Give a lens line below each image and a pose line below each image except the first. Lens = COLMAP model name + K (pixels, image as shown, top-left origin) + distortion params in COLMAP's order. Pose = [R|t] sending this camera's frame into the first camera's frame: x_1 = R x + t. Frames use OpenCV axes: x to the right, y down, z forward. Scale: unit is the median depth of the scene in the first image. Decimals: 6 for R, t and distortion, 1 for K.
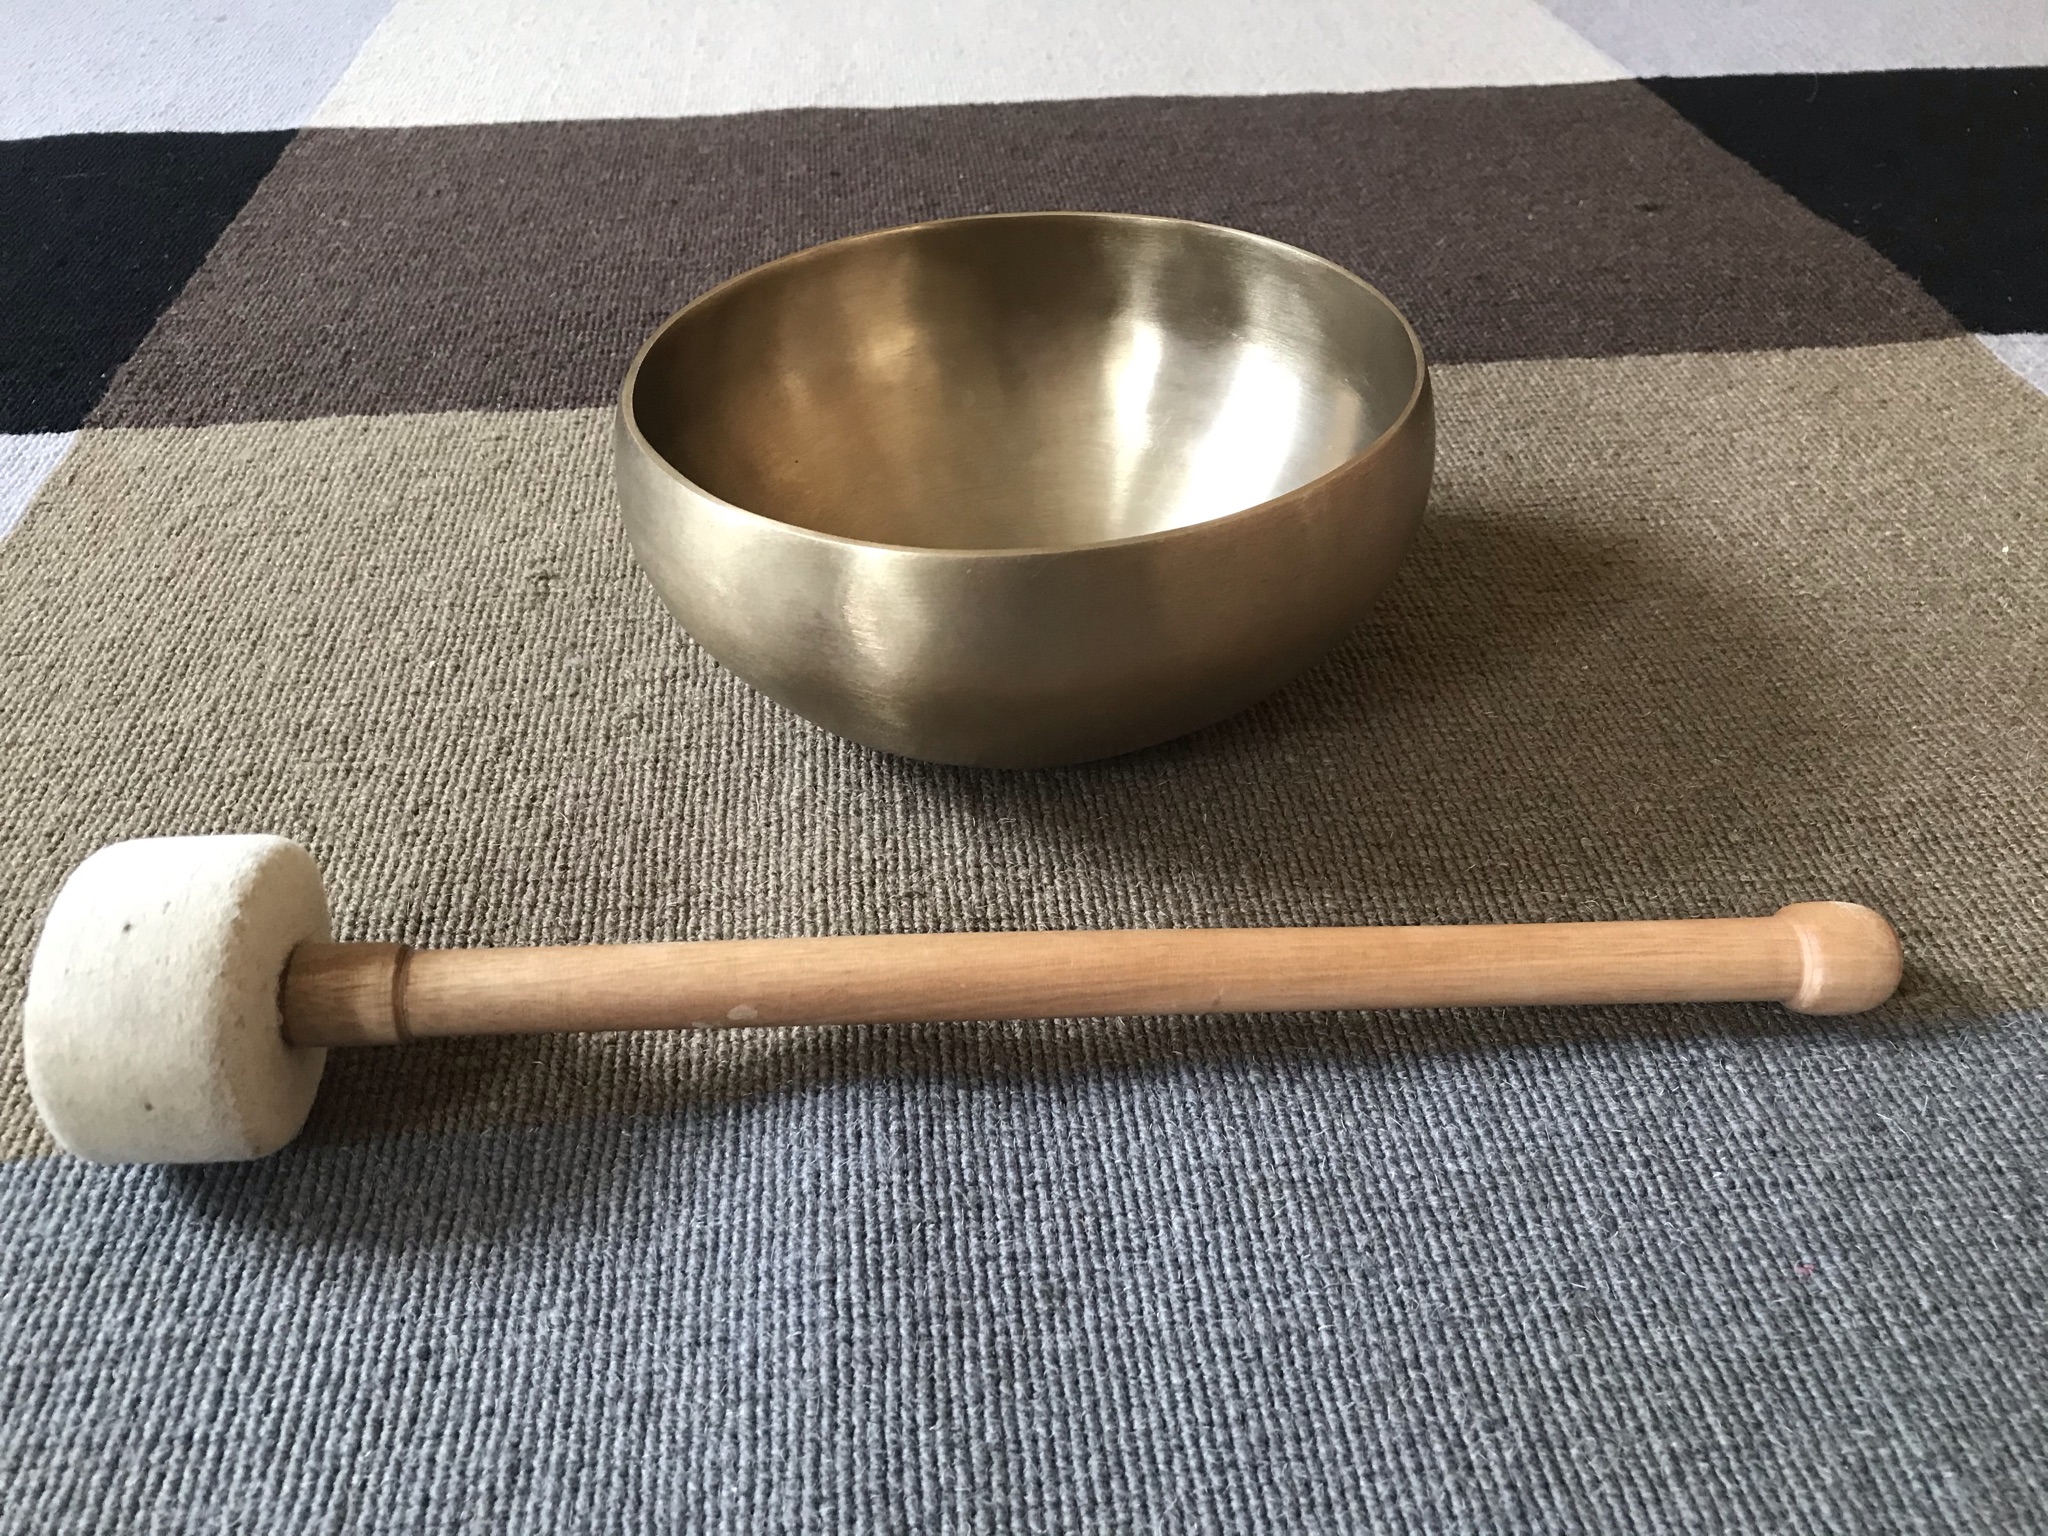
lens RADIAL K [[1736.0, 0, 1018.8], [0, 1736.0, 769.3], [0, 0, 1]] dist [0.005547, 0.003871]
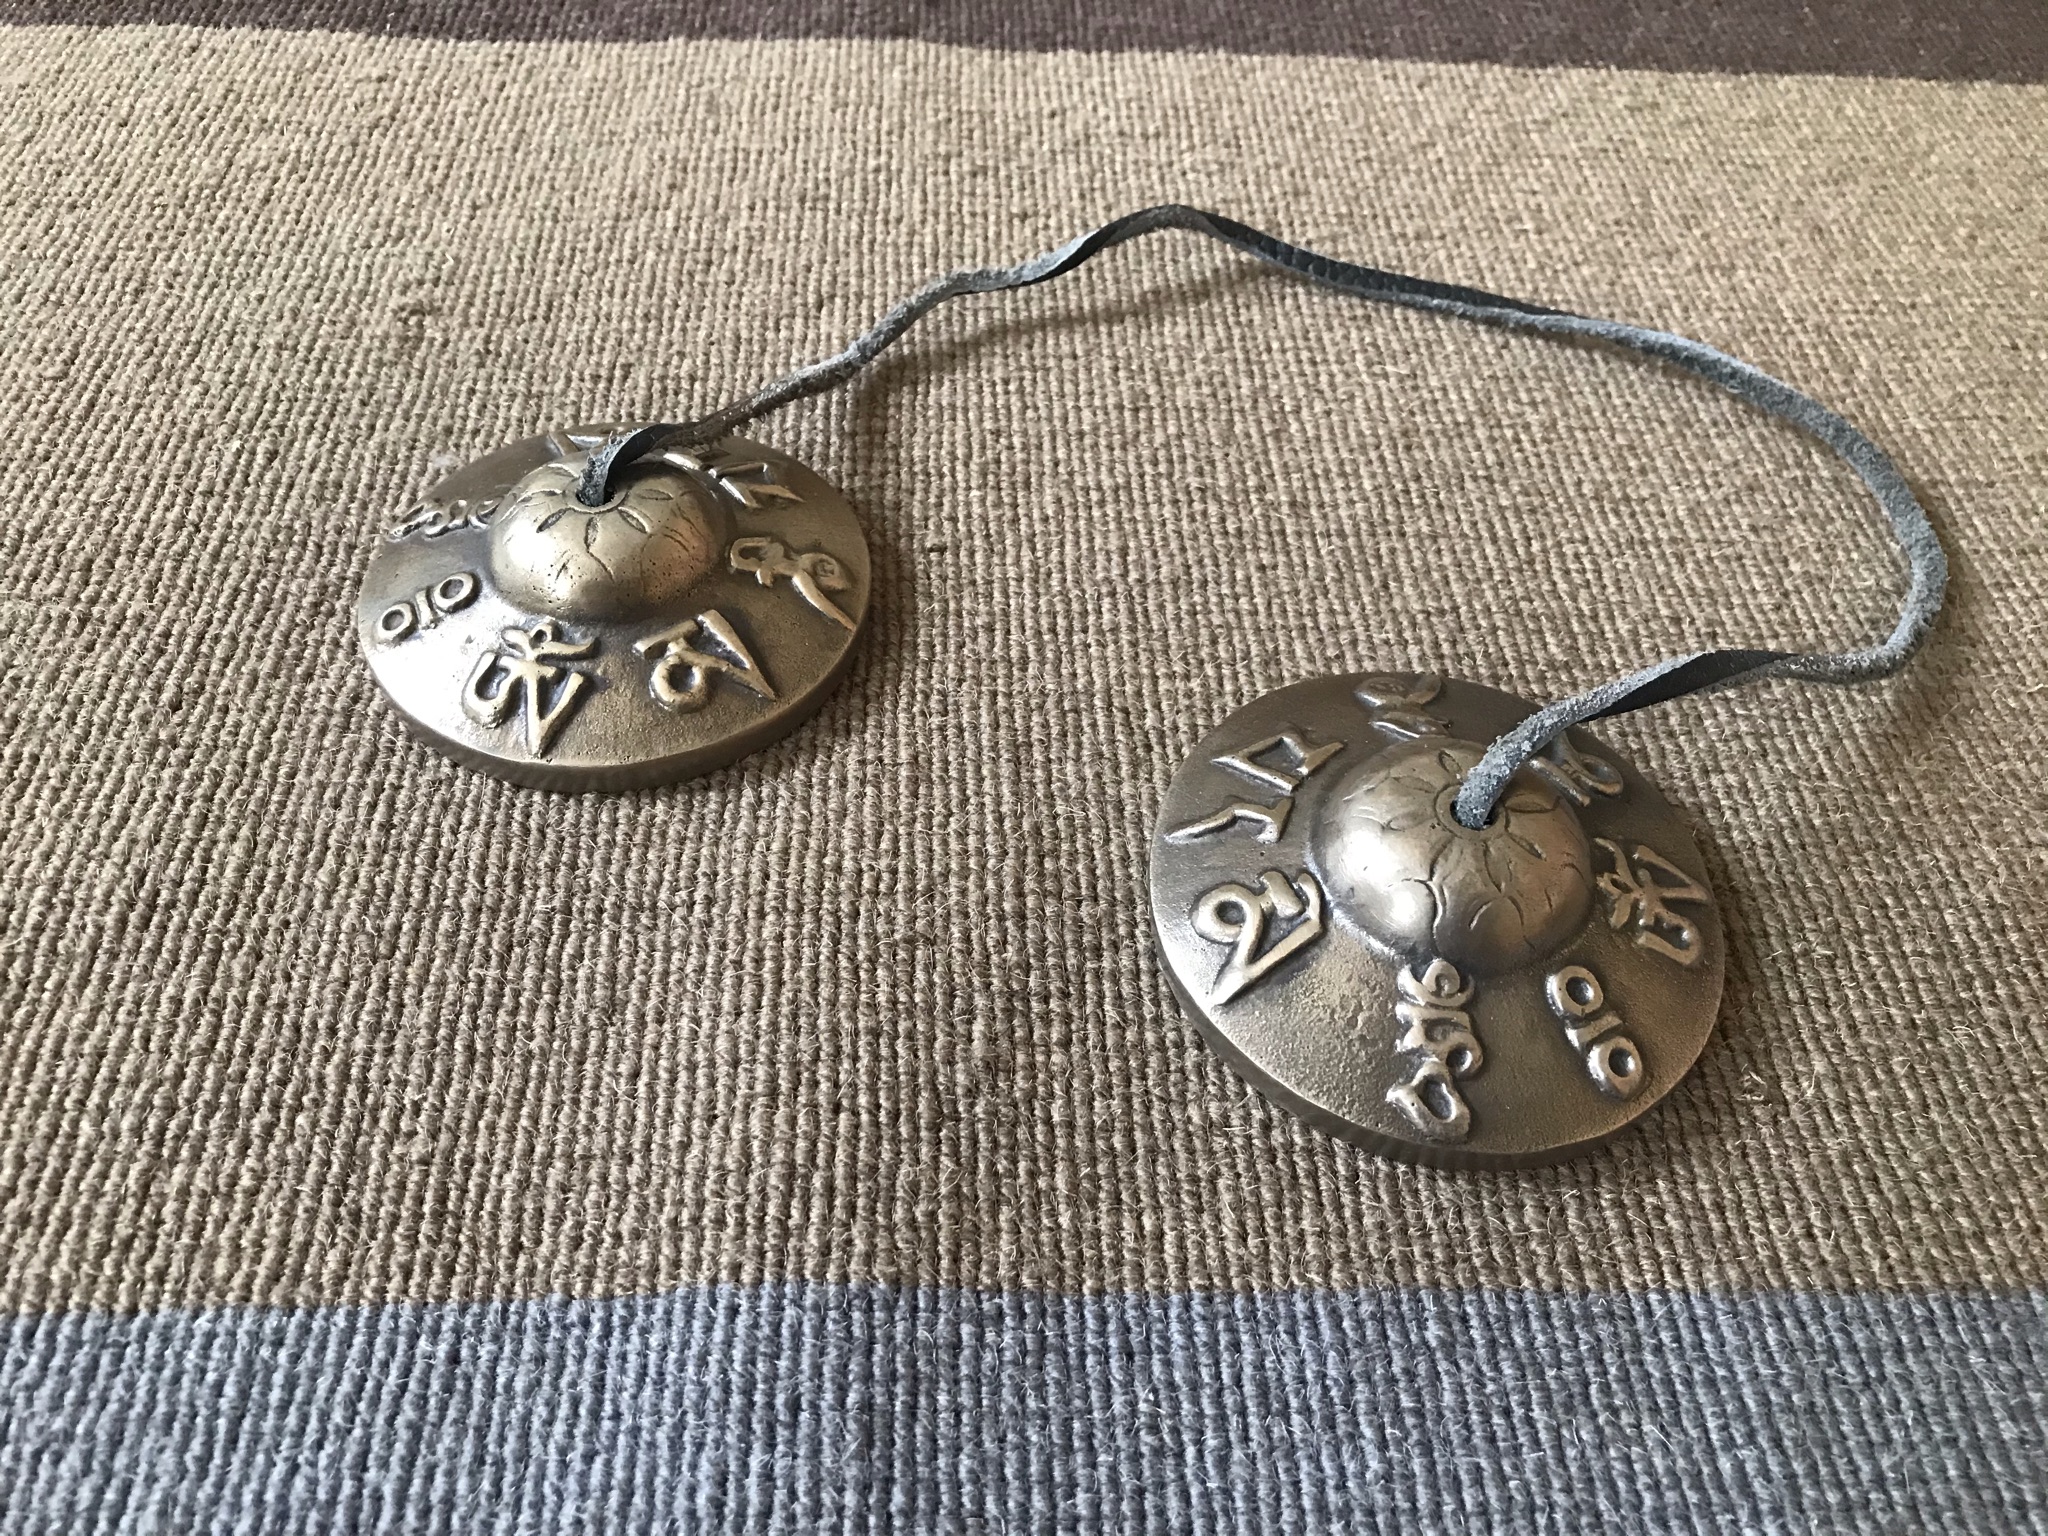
lens RADIAL K [[1692.6, 0, 1024.0], [0, 1692.6, 768.0], [0, 0, 1]] dist [0.025130, -0.002618]
pose [[0.996434, 0.084362, 0.001683, -0.027249], [-0.082866, 0.974617, 0.207978, -0.121089], [0.015905, -0.207376, 0.978132, 0.394394]]
